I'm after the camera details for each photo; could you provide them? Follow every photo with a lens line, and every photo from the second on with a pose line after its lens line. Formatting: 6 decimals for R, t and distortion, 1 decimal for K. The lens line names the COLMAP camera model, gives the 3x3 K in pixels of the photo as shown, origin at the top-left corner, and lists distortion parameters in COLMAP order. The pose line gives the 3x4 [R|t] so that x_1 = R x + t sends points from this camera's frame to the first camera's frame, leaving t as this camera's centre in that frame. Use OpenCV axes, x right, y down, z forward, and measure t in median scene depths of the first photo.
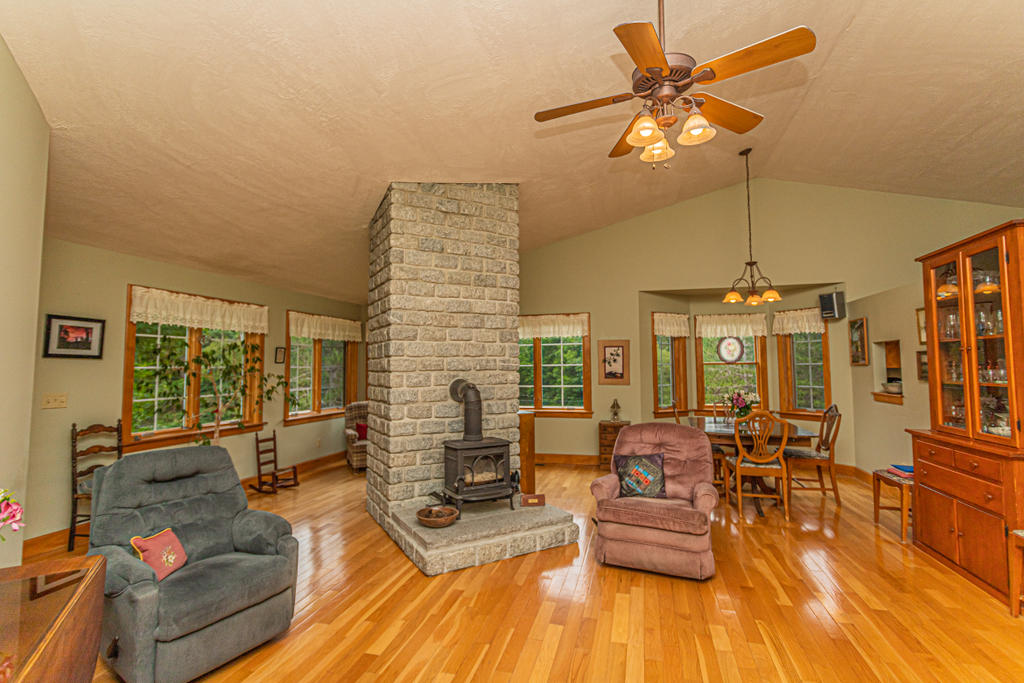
lens RADIAL K [[467.7, 0, 512.0], [0, 467.7, 341.5], [0, 0, 1]] dist [-0.001231, -0.000216]
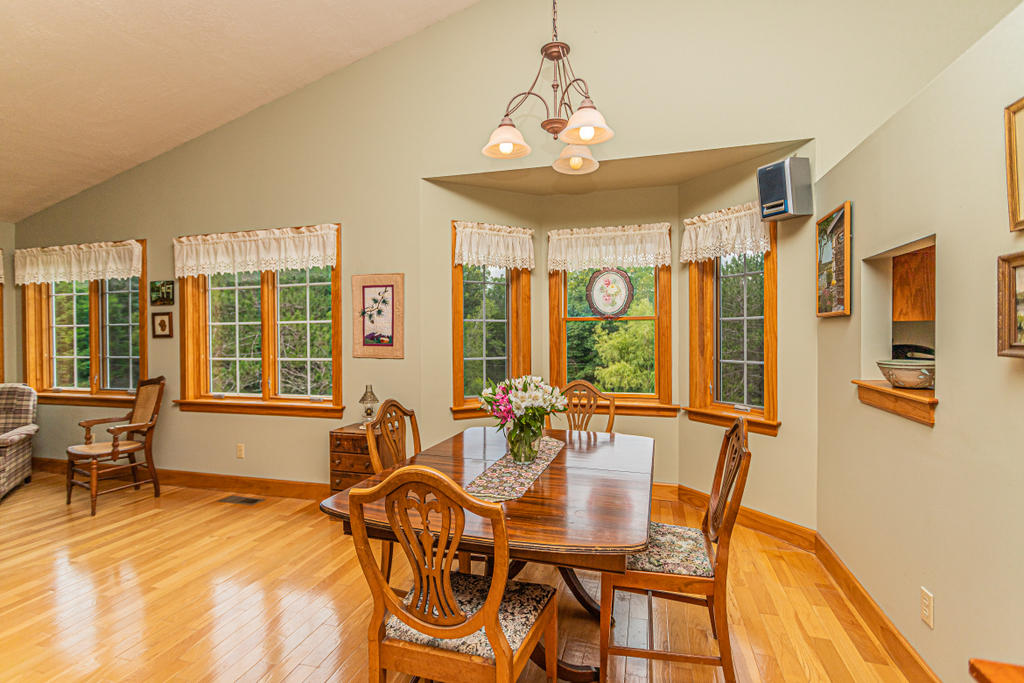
lens RADIAL K [[467.7, 0, 512.0], [0, 467.7, 341.5], [0, 0, 1]] dist [-0.001231, -0.000216]
pose [[0.999930, -0.001900, -0.011667, 0.378936], [0.002778, 0.997125, 0.075718, 0.034099], [0.011490, -0.075745, 0.997061, 0.470437]]
